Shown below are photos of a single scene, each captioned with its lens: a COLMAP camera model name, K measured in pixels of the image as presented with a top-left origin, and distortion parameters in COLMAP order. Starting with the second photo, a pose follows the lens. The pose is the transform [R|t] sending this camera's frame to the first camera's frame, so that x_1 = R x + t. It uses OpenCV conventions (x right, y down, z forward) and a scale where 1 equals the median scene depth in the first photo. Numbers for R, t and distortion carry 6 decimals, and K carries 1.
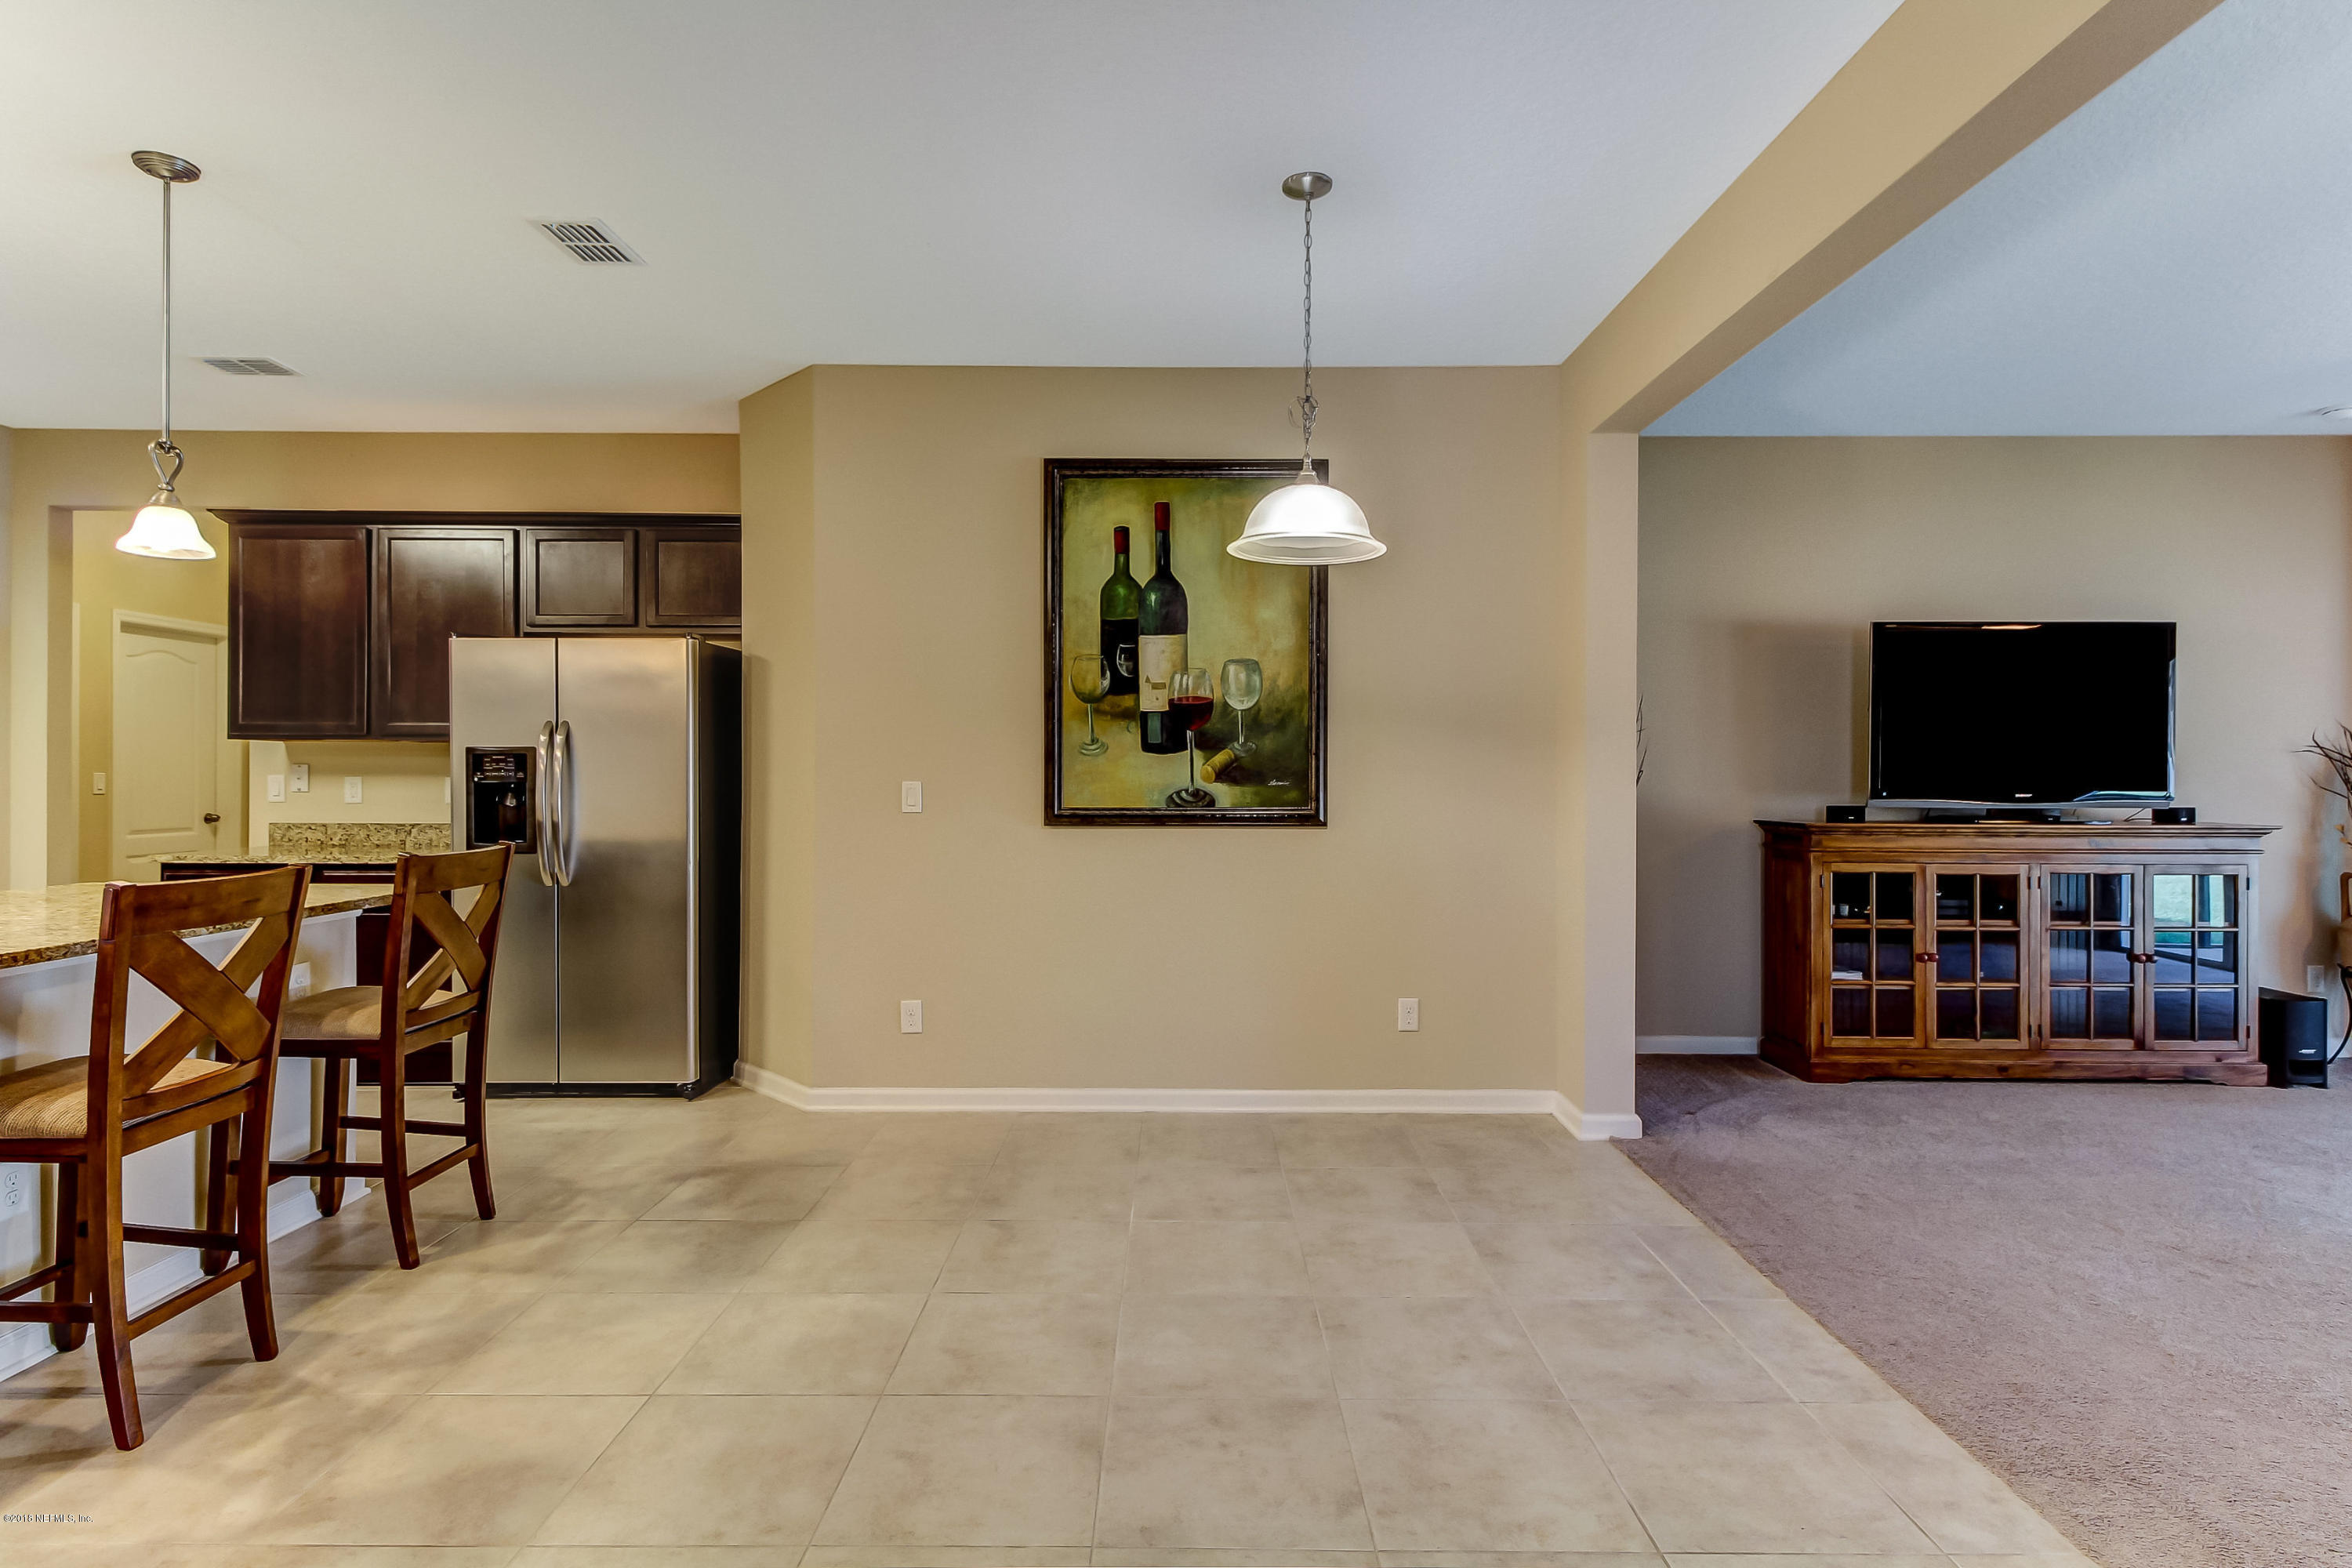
lens RADIAL K [[1164.2, 0, 1183.9], [0, 1164.2, 774.6], [0, 0, 1]] dist [-0.002428, -0.002553]
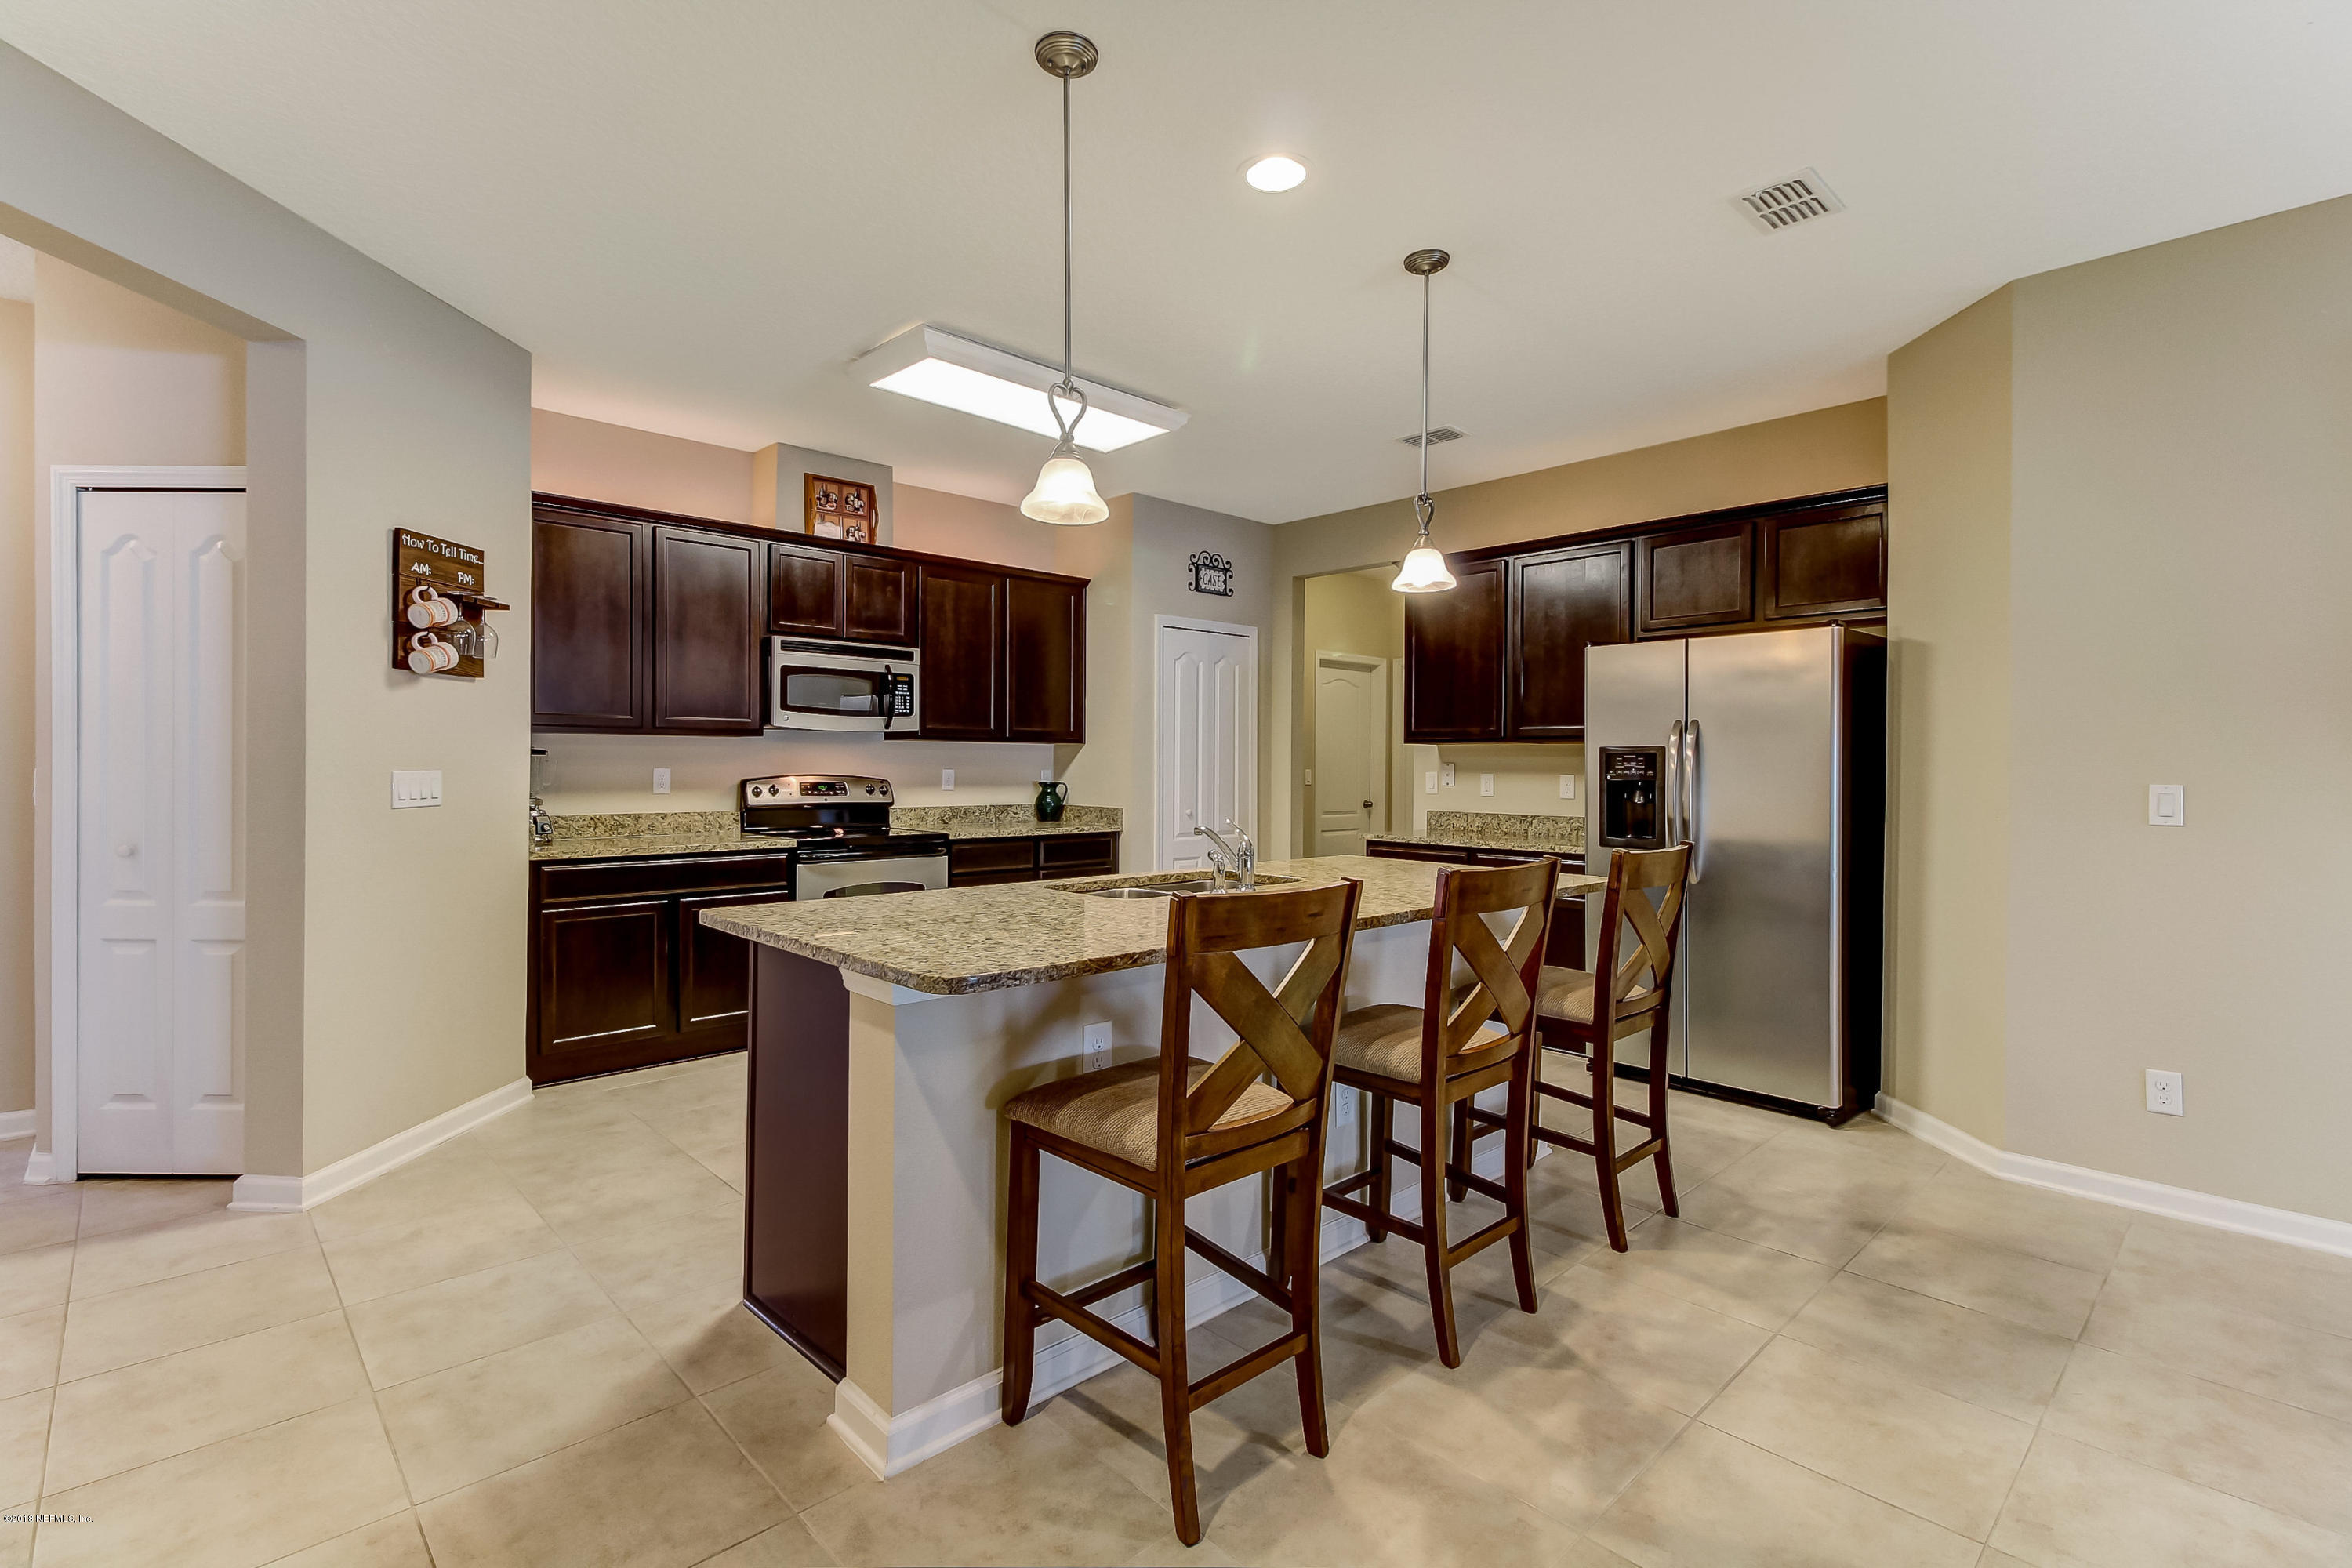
lens RADIAL K [[1076.2, 0, 1179.5], [0, 1076.2, 780.5], [0, 0, 1]] dist [0.000023, -0.000595]
pose [[0.671405, 0.010818, -0.741012, -0.140914], [-0.005125, 0.999937, 0.009955, -0.000838], [0.741073, -0.002886, 0.671418, 0.042414]]
